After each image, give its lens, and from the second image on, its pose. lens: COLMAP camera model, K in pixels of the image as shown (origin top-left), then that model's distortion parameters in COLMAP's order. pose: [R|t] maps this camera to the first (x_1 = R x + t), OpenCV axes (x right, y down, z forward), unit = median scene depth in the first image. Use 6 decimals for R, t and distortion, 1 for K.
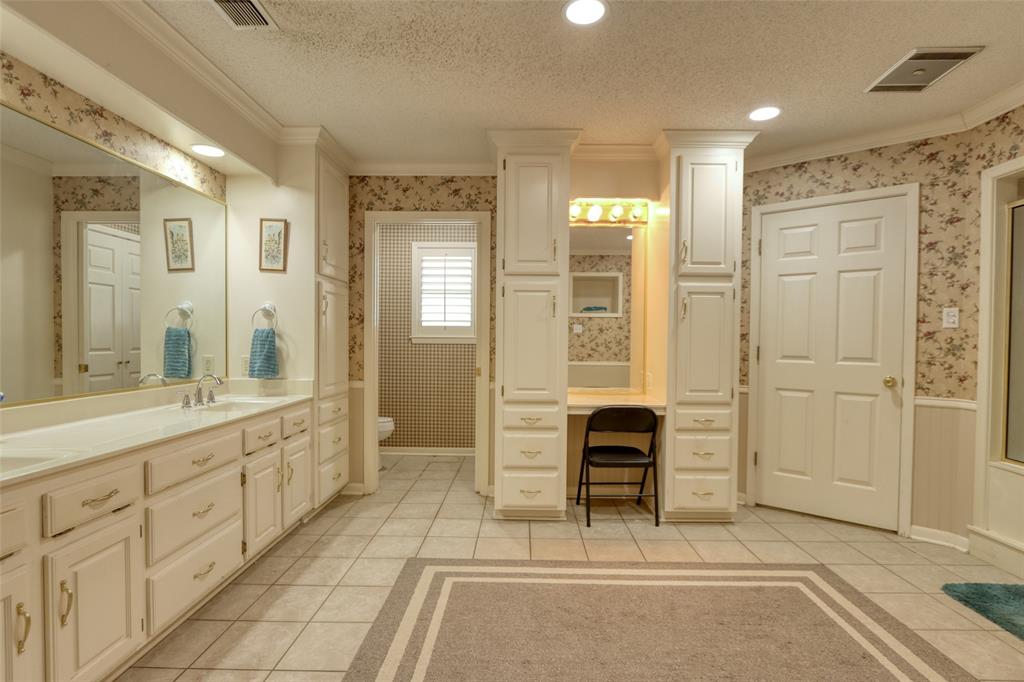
lens RADIAL K [[513.9, 0, 515.4], [0, 513.9, 342.6], [0, 0, 1]] dist [-0.016967, 0.001981]
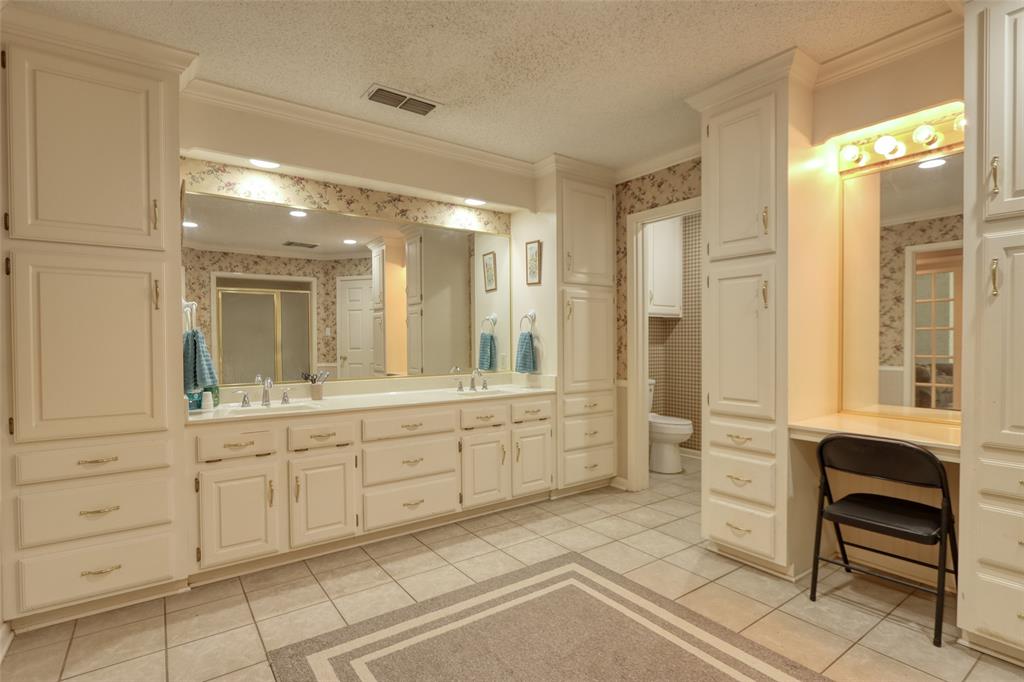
lens RADIAL K [[505.9, 0, 509.0], [0, 505.9, 341.2], [0, 0, 1]] dist [-0.015495, 0.002365]
pose [[0.586286, -0.009713, -0.810046, 0.458202], [0.007415, 0.999951, -0.006623, 0.001679], [0.810070, -0.002123, 0.586329, 0.250460]]
